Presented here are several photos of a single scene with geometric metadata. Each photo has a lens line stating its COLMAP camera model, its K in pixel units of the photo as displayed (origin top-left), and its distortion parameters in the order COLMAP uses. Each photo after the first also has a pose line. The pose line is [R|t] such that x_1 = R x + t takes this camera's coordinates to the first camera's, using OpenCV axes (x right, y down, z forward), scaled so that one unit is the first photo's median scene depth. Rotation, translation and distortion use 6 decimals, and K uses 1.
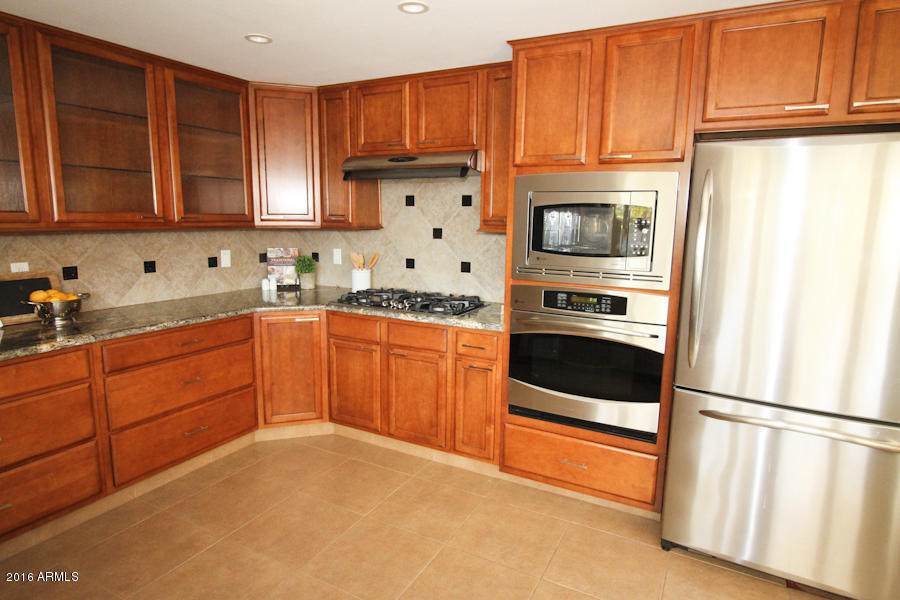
lens RADIAL K [[517.1, 0, 453.1], [0, 517.1, 298.8], [0, 0, 1]] dist [0.001967, -0.003302]
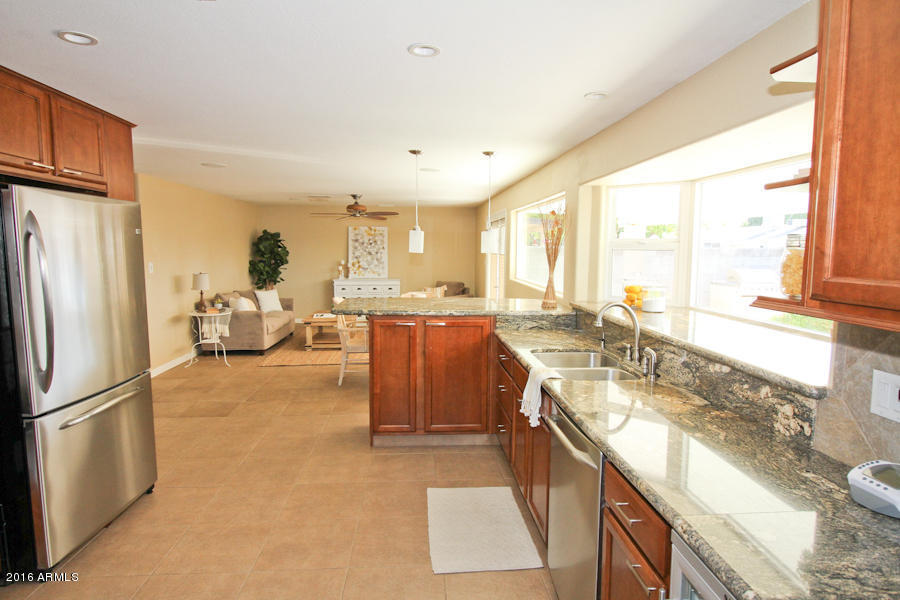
lens RADIAL K [[517.1, 0, 453.1], [0, 517.1, 298.8], [0, 0, 1]] dist [0.001967, -0.003302]
pose [[-0.534072, -0.103569, 0.839071, -0.616502], [0.116787, 0.973916, 0.194548, -0.118364], [-0.837334, 0.201895, -0.508045, 0.565479]]
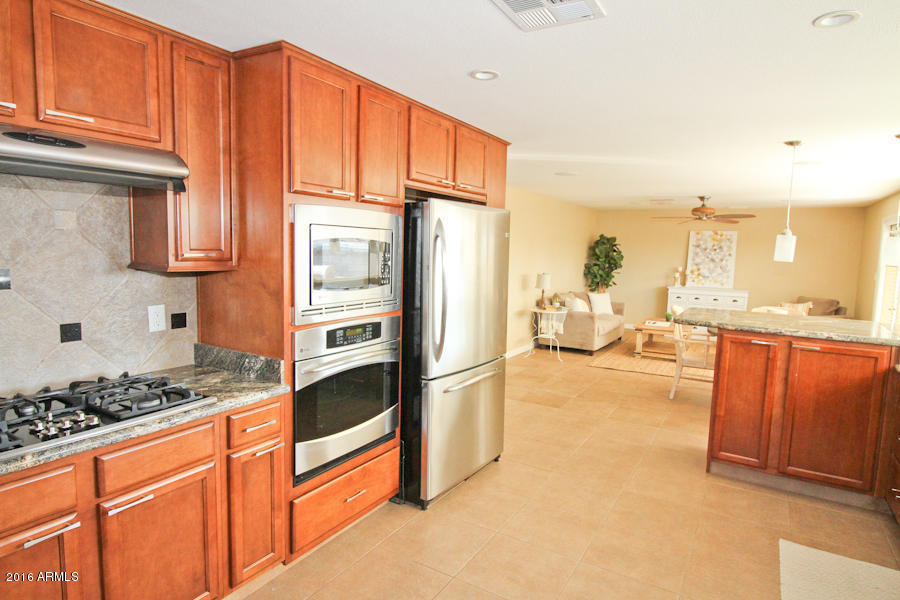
lens RADIAL K [[517.1, 0, 453.1], [0, 517.1, 298.8], [0, 0, 1]] dist [0.001967, -0.003302]
pose [[0.051741, -0.116247, 0.991872, -0.611157], [0.128977, 0.985662, 0.108791, -0.122231], [-0.990297, 0.122300, 0.065992, 0.600386]]
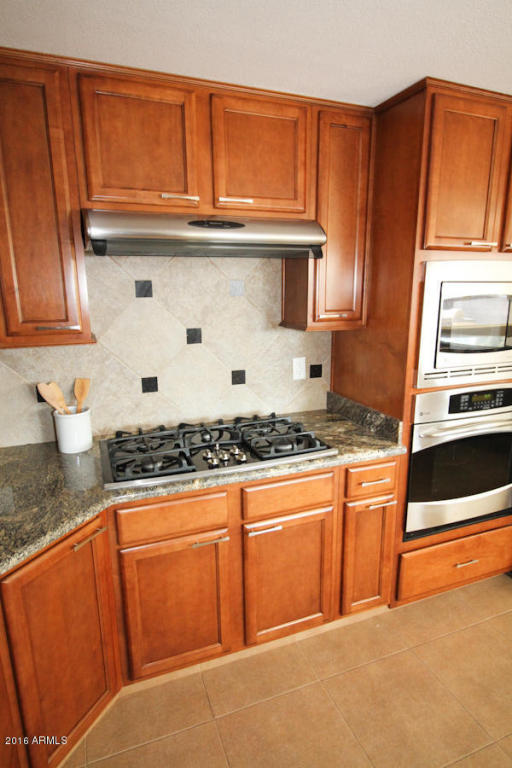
lens RADIAL K [[441.3, 0, 257.3], [0, 441.3, 387.3], [0, 0, 1]] dist [0.001967, -0.003302]
pose [[0.649383, -0.188085, 0.736835, -0.496355], [0.134530, 0.982062, 0.132119, -0.146523], [-0.748467, 0.013330, 0.663038, 0.634174]]
